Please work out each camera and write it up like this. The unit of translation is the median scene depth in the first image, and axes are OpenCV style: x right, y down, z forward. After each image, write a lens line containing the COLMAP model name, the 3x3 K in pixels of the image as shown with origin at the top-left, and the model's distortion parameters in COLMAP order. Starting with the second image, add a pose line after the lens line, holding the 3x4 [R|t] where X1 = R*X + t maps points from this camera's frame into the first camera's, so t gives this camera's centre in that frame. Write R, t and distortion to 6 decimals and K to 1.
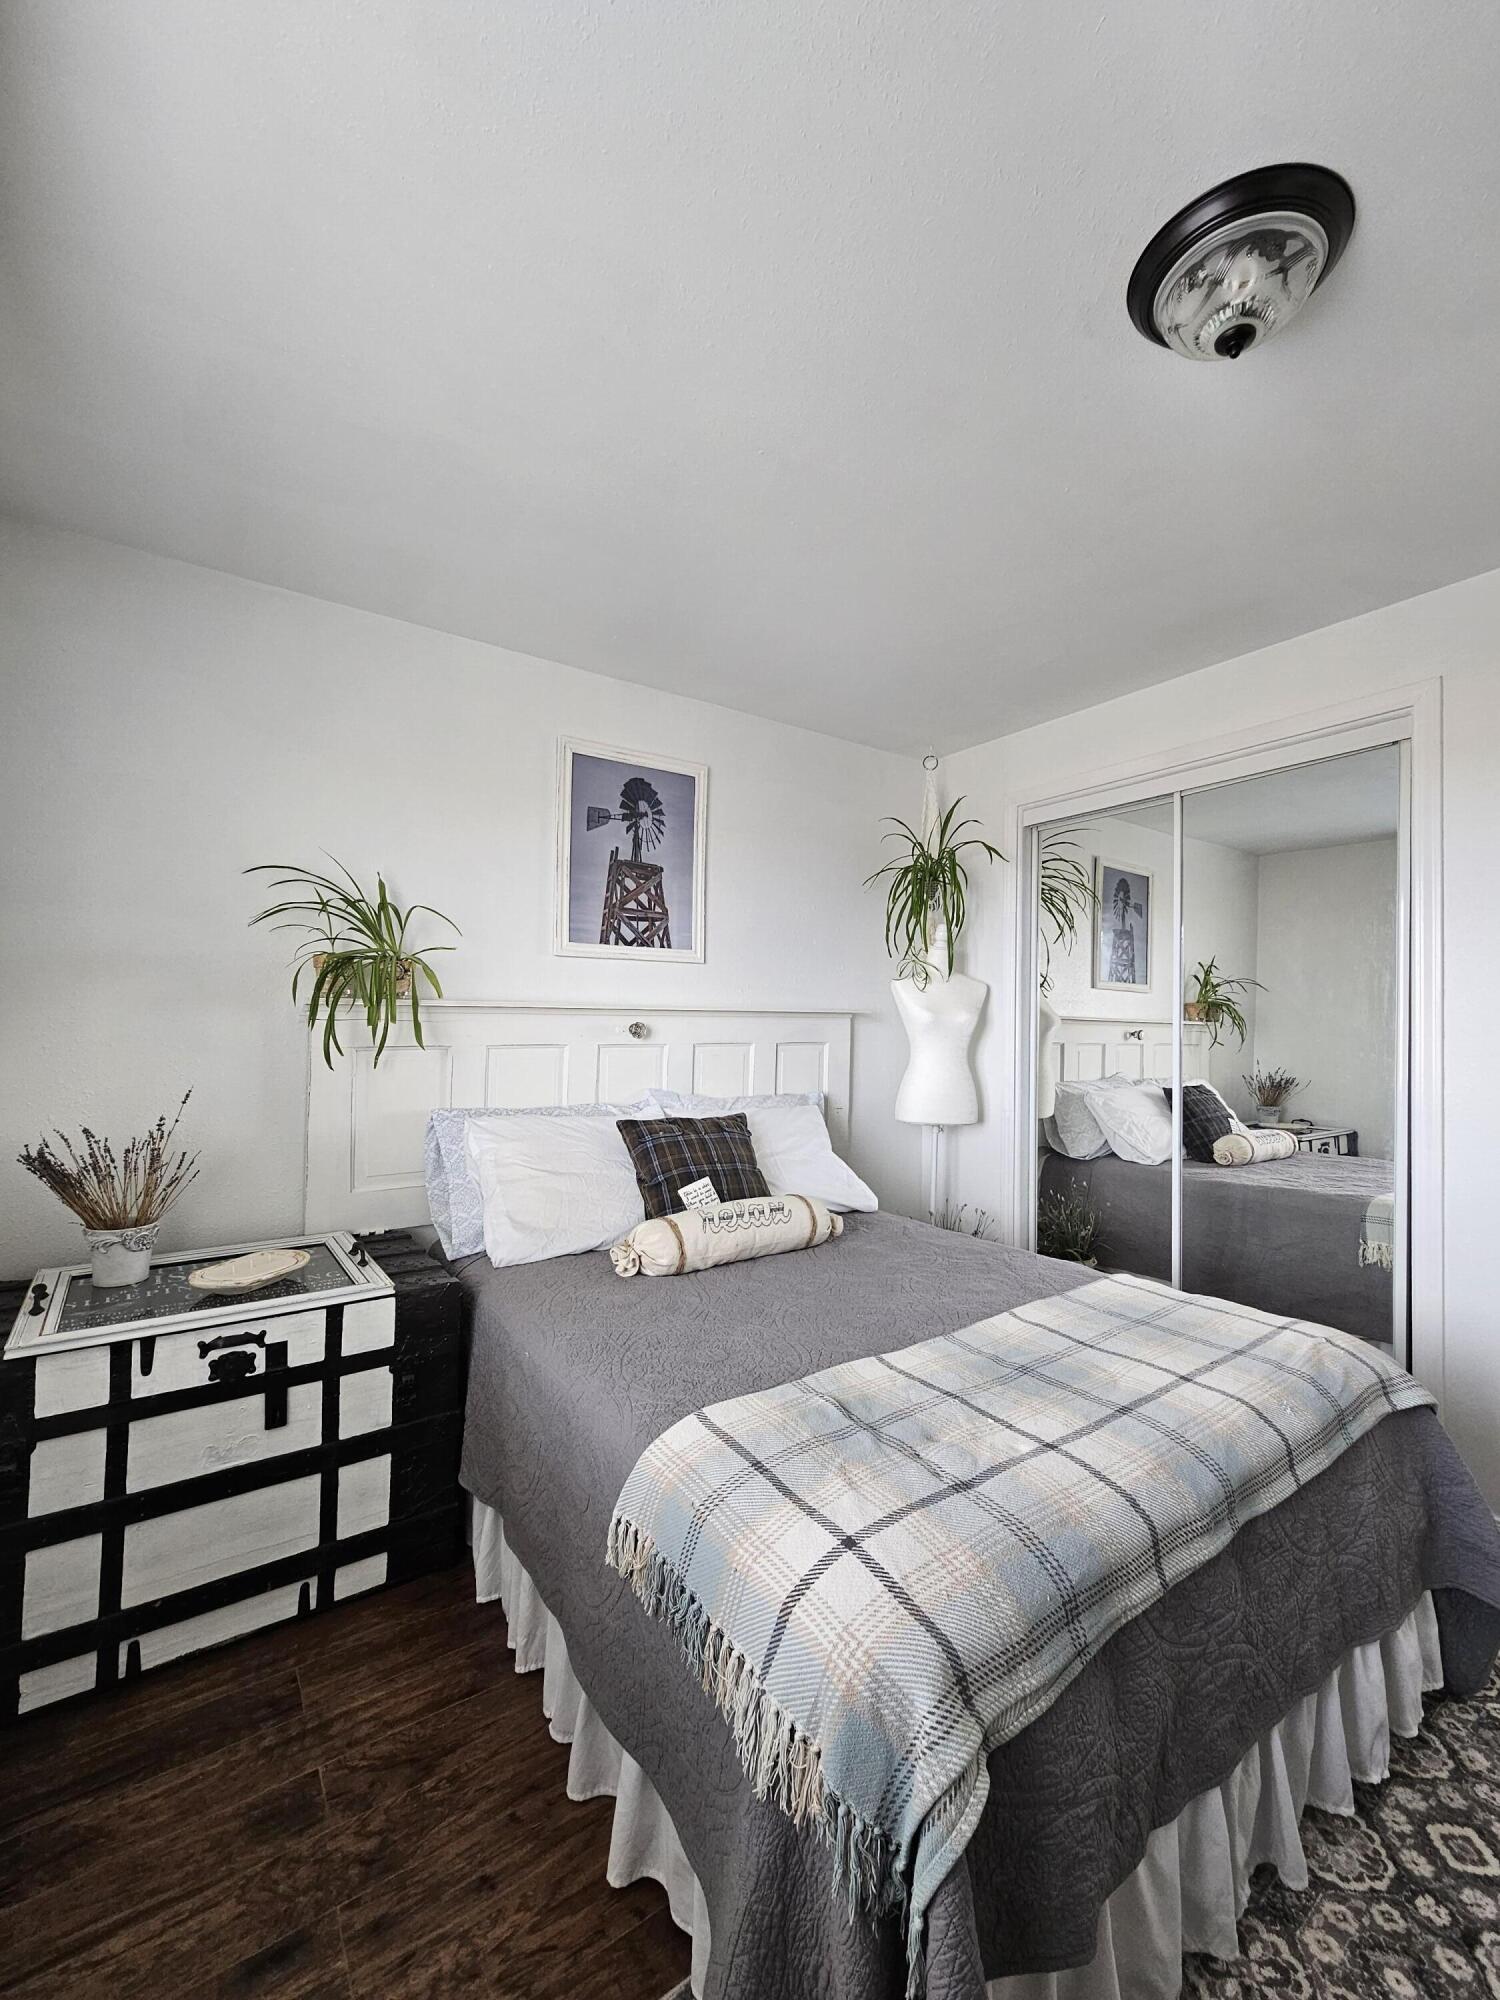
lens RADIAL K [[817.5, 0, 748.8], [0, 817.5, 1011.5], [0, 0, 1]] dist [-0.002491, -0.000062]
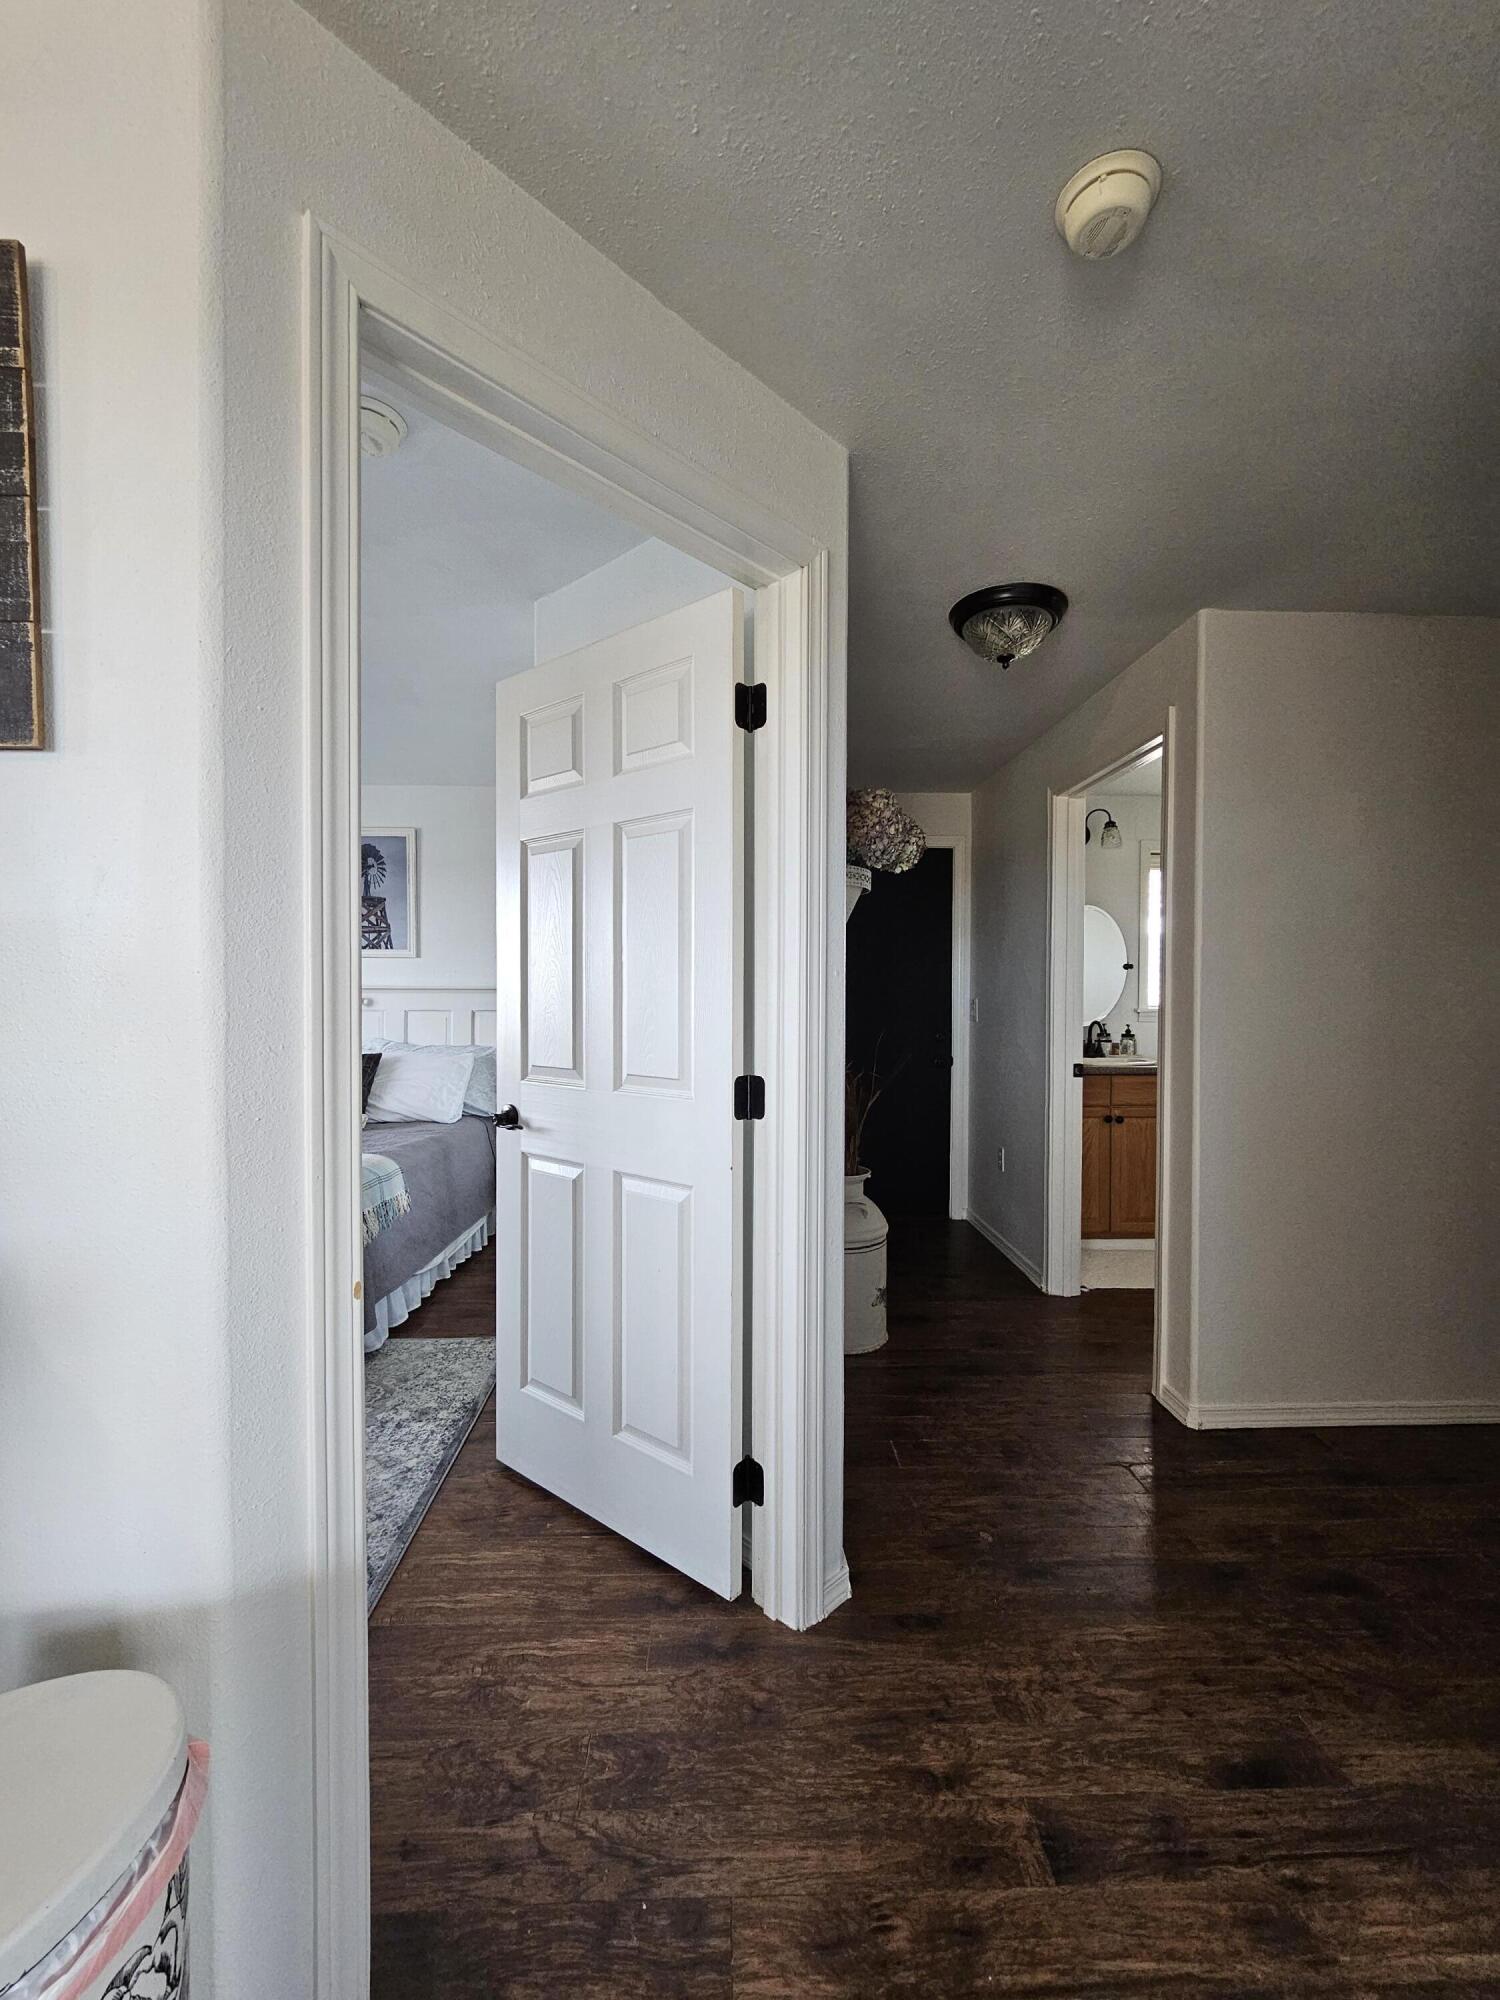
lens RADIAL K [[817.5, 0, 745.6], [0, 817.5, 1003.7], [0, 0, 1]] dist [-0.002491, -0.000062]
pose [[0.834743, -0.005012, -0.550618, 1.363324], [0.011684, 0.999895, 0.008611, 0.022053], [0.550516, -0.013621, 0.834713, 0.068322]]
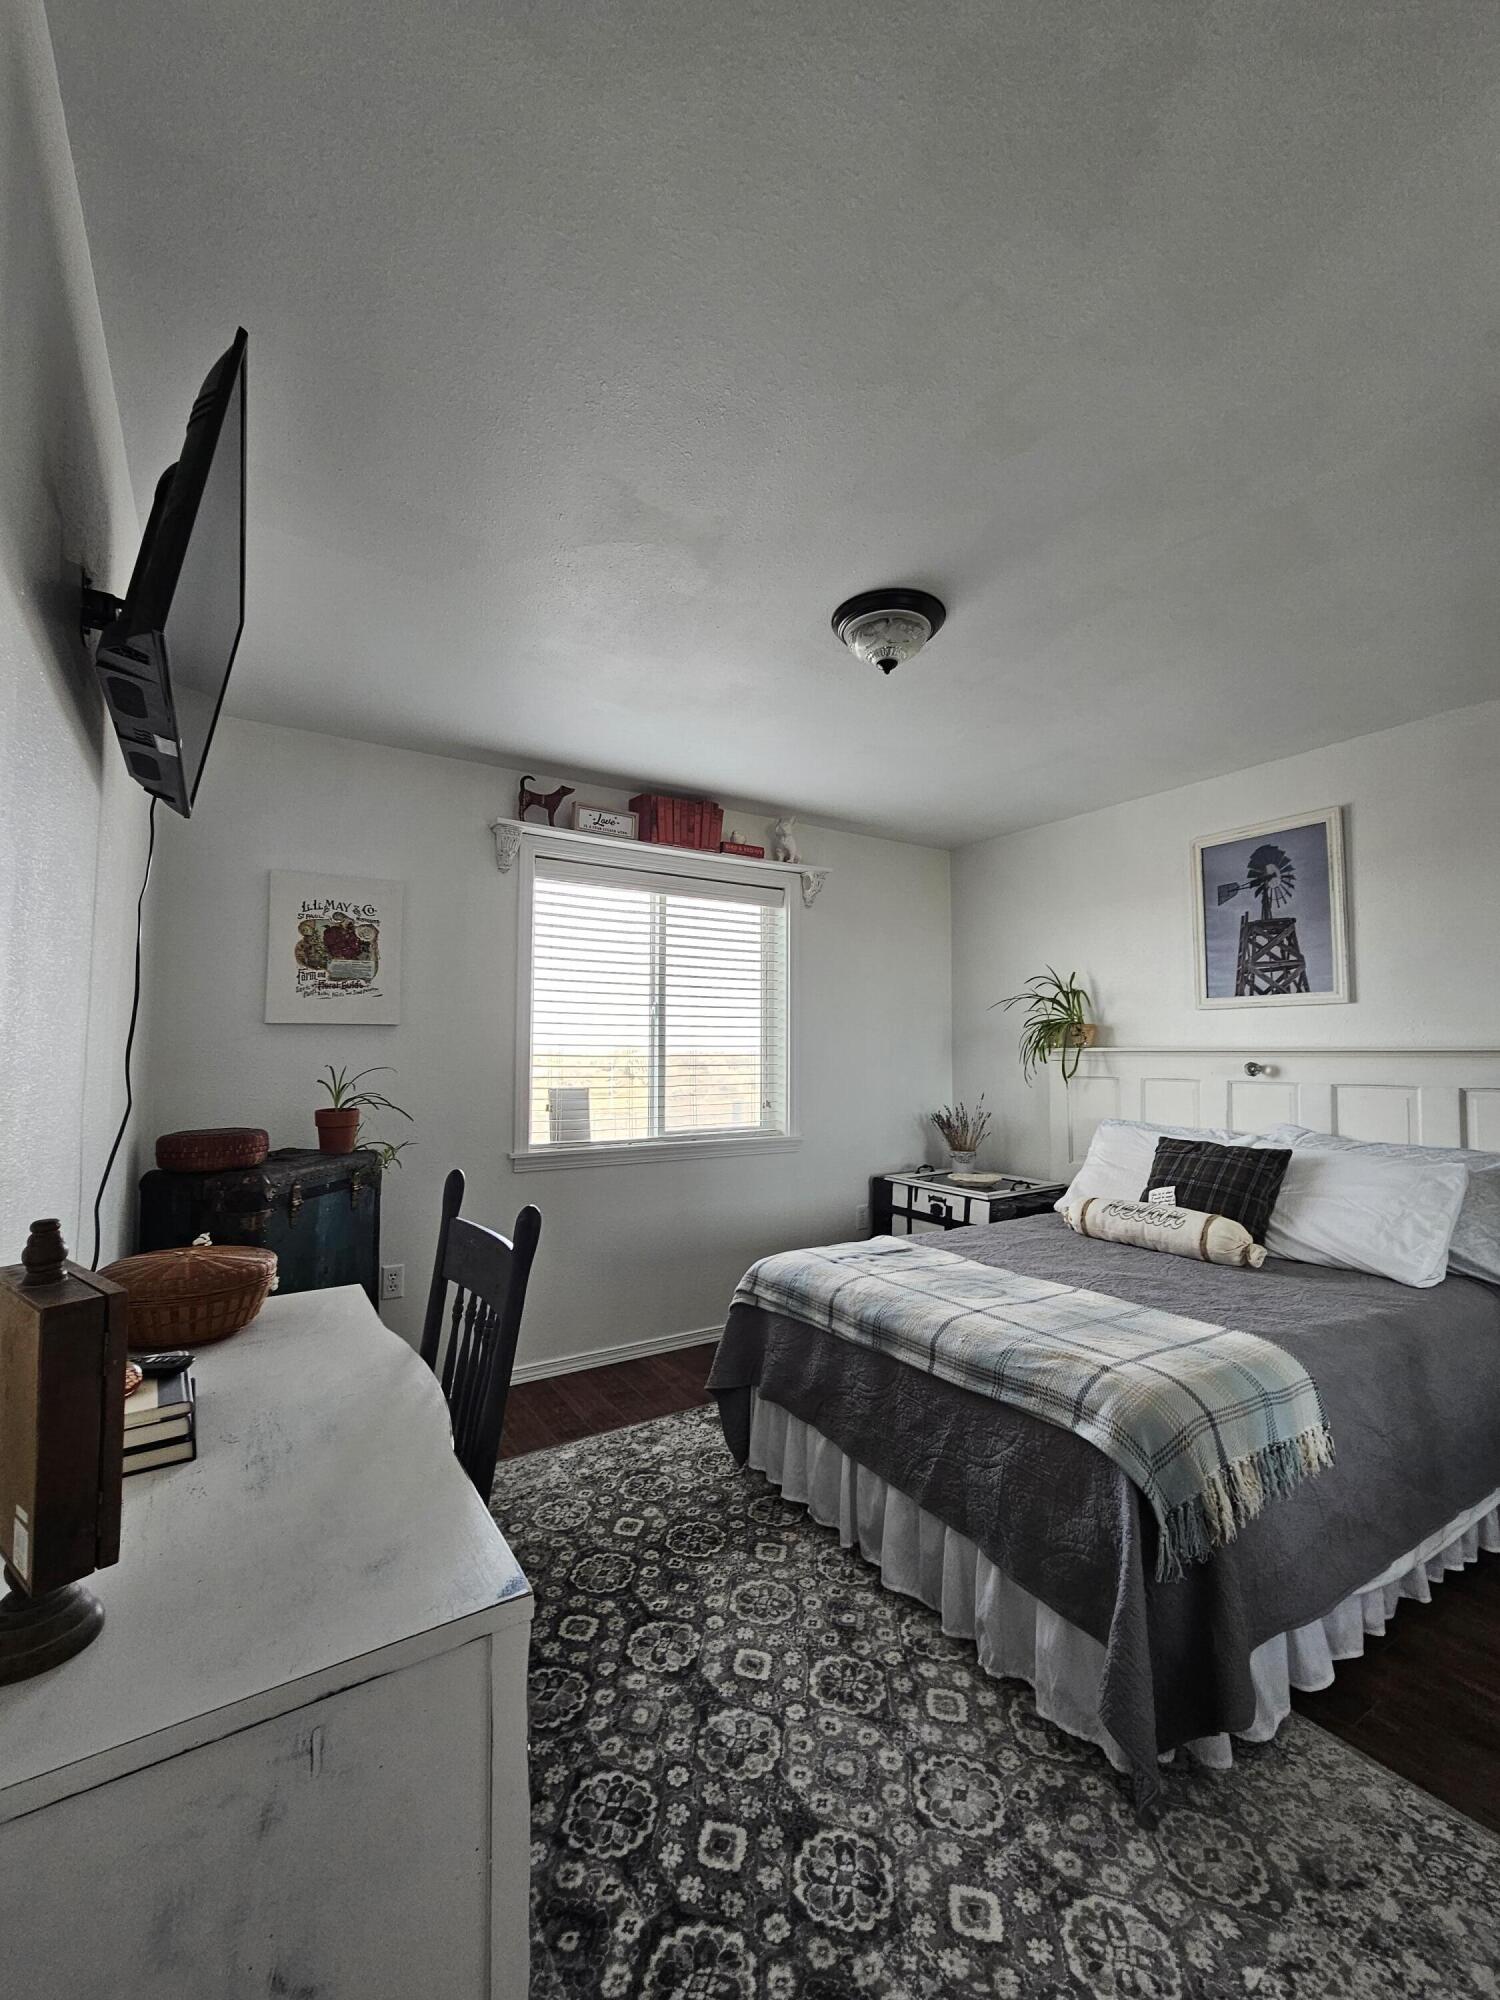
lens RADIAL K [[817.5, 0, 756.8], [0, 817.5, 1004.3], [0, 0, 1]] dist [-0.002491, -0.000062]
pose [[-0.043417, -0.072140, -0.996449, 1.003785], [-0.001213, 0.997393, -0.072156, 0.014859], [0.999056, -0.001925, -0.043391, 0.347749]]
